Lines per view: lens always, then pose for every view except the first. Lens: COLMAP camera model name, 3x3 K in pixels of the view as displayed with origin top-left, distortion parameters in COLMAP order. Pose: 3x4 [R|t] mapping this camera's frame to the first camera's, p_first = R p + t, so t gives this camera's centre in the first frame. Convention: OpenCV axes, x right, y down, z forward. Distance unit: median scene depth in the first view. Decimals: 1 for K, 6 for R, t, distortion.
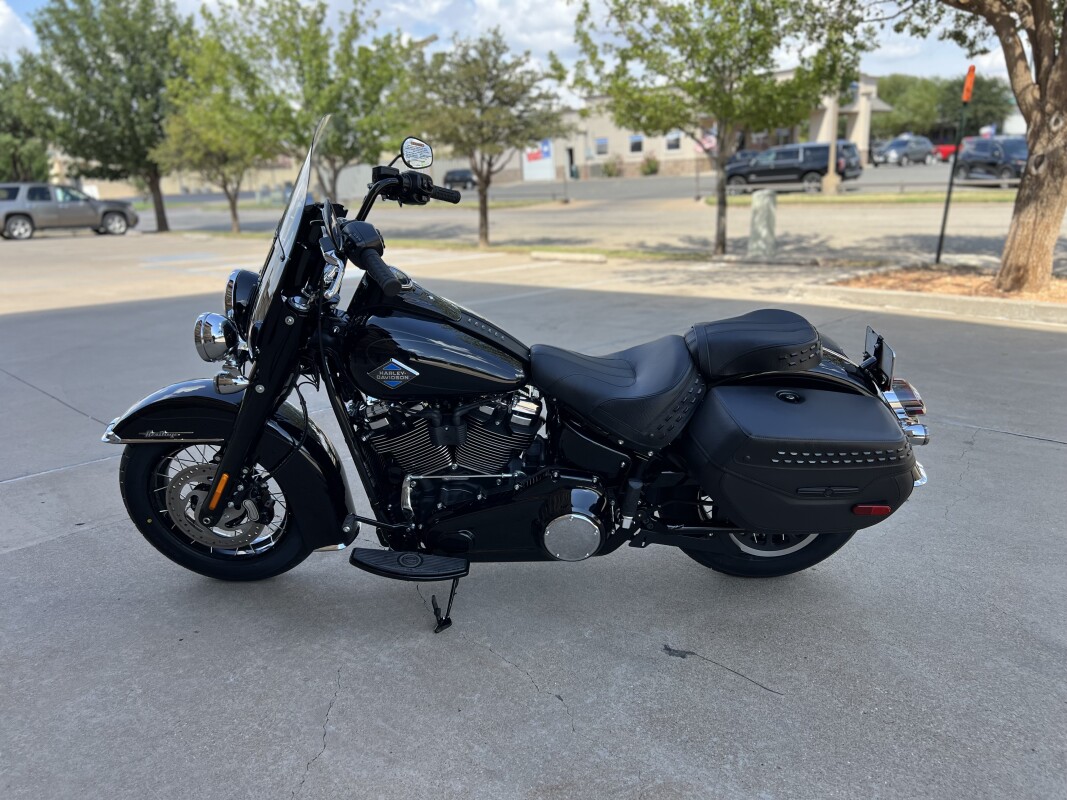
lens RADIAL K [[808.0, 0, 539.5], [0, 808.0, 408.3], [0, 0, 1]] dist [0.059968, -0.066707]
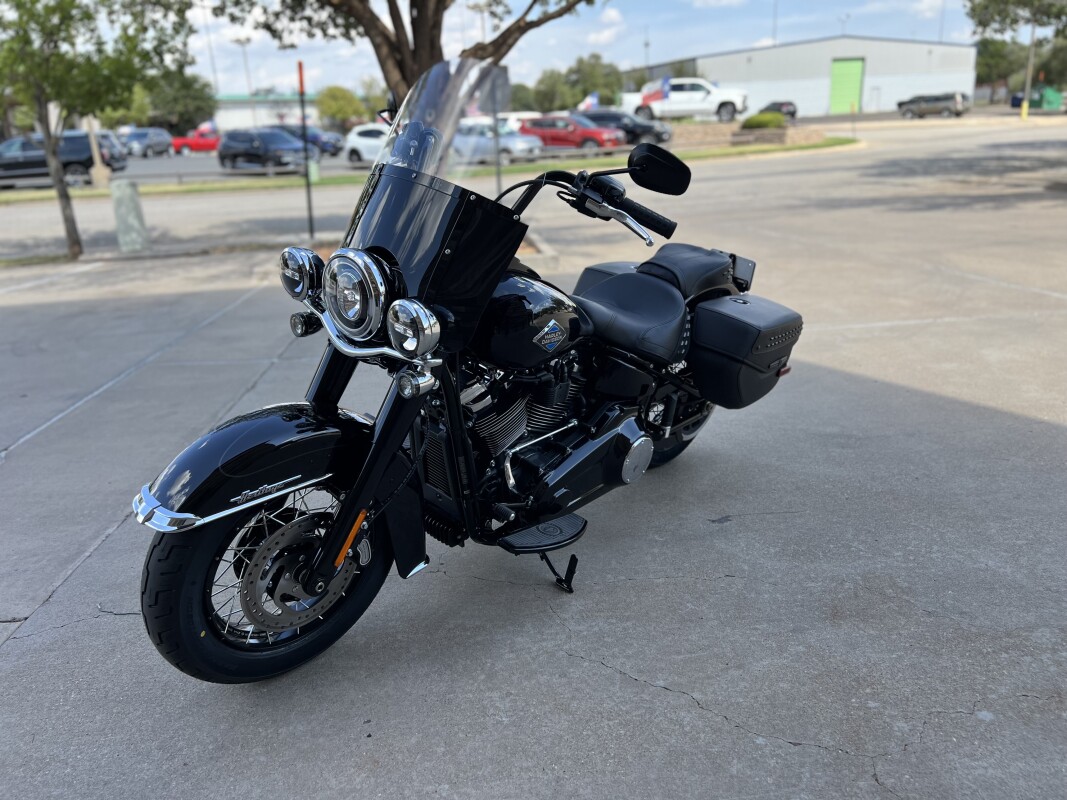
lens RADIAL K [[801.2, 0, 530.8], [0, 801.2, 416.9], [0, 0, 1]] dist [0.009093, -0.001613]
pose [[0.649665, -0.247976, 0.718640, -0.070643], [0.232122, 0.964866, 0.123098, -0.005627], [-0.723916, 0.086840, 0.684401, 0.029961]]
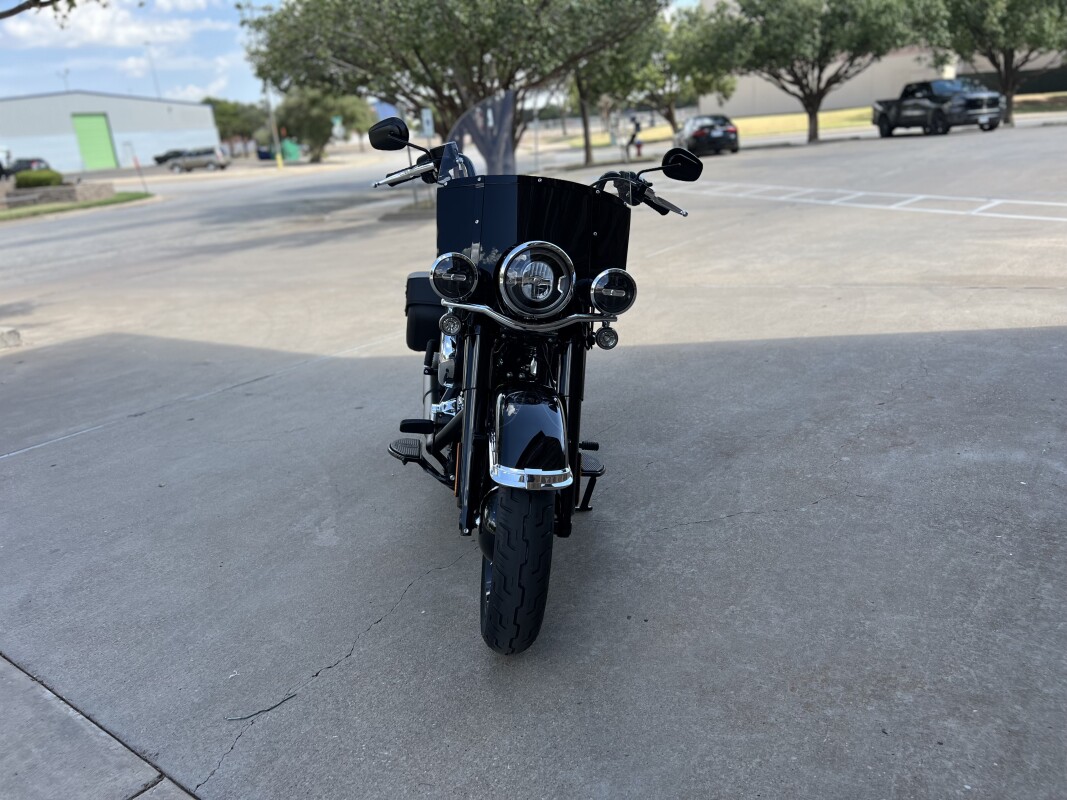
lens RADIAL K [[811.8, 0, 535.5], [0, 811.8, 401.8], [0, 0, 1]] dist [0.056065, -0.068200]
pose [[-0.131053, -0.259729, 0.956748, -0.110722], [0.353755, 0.889287, 0.289872, -0.023262], [-0.926111, 0.376443, -0.024664, 0.091212]]
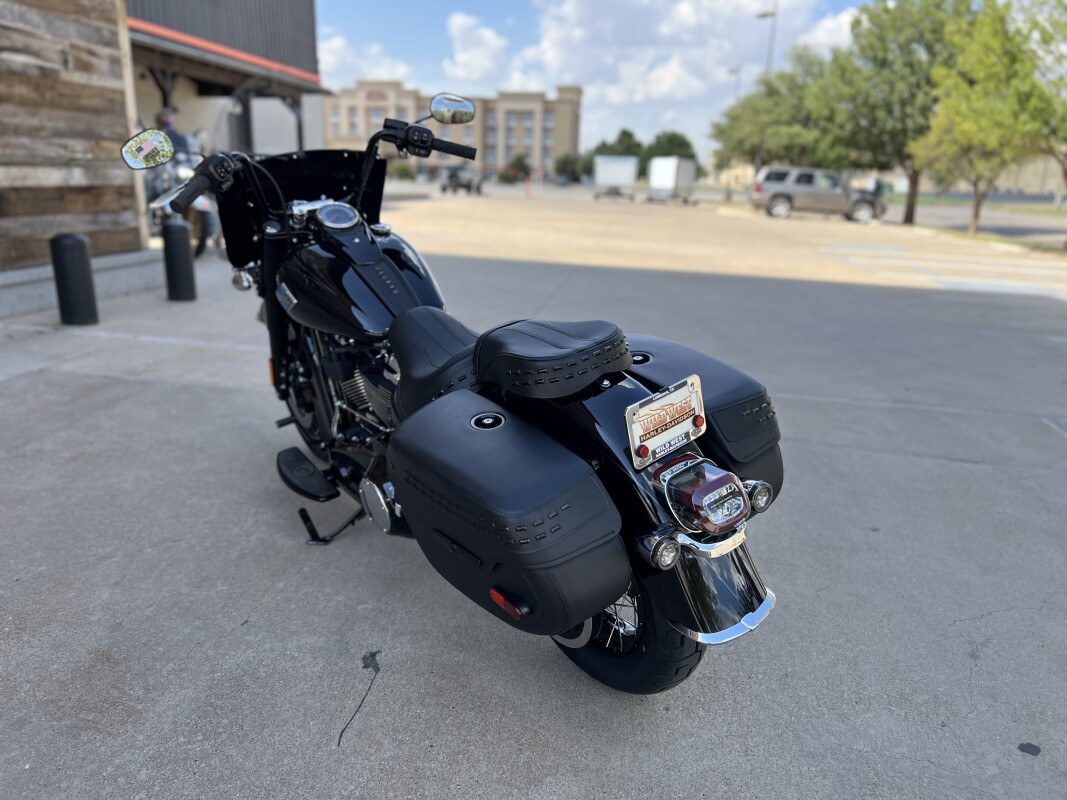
lens RADIAL K [[811.8, 0, 535.5], [0, 811.8, 401.8], [0, 0, 1]] dist [0.056065, -0.068200]
pose [[0.608543, 0.273740, -0.744810, 0.072182], [-0.276368, 0.952962, 0.124437, -0.011216], [0.743839, 0.130117, 0.655571, 0.041789]]
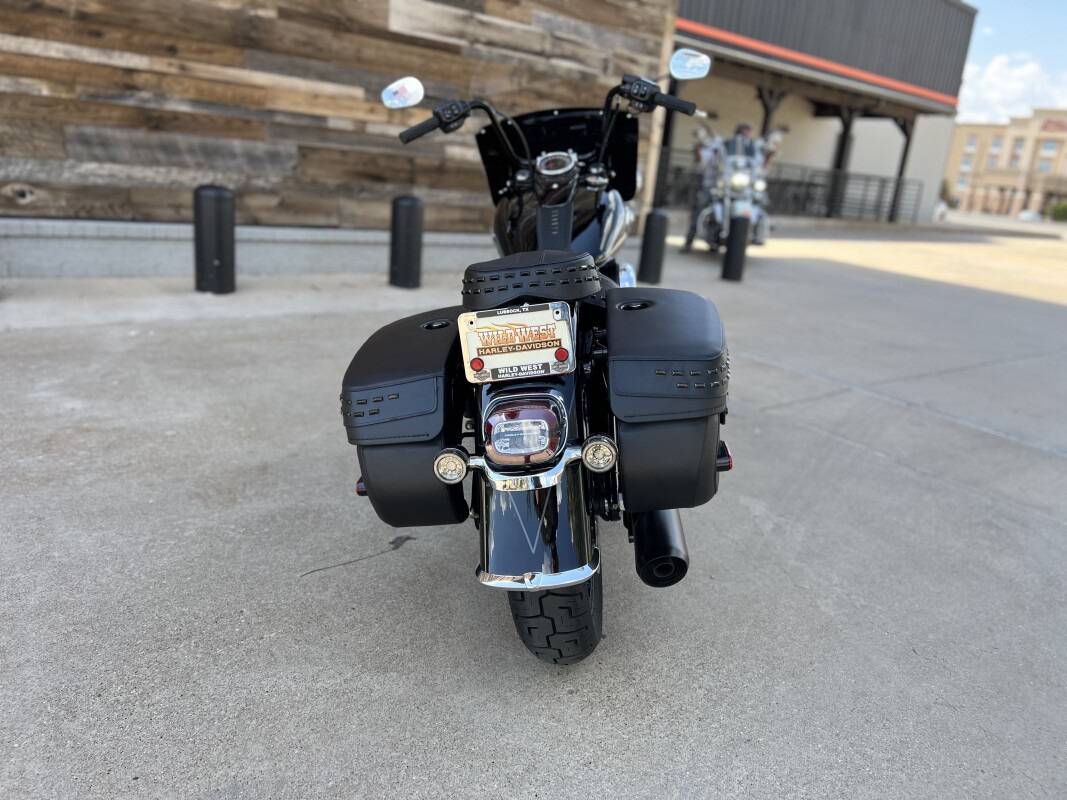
lens RADIAL K [[811.8, 0, 535.5], [0, 811.8, 401.8], [0, 0, 1]] dist [0.056065, -0.068200]
pose [[-0.072988, 0.319816, -0.944664, 0.086760], [-0.365953, 0.872534, 0.323671, -0.019544], [0.927767, 0.369326, 0.053353, 0.085750]]
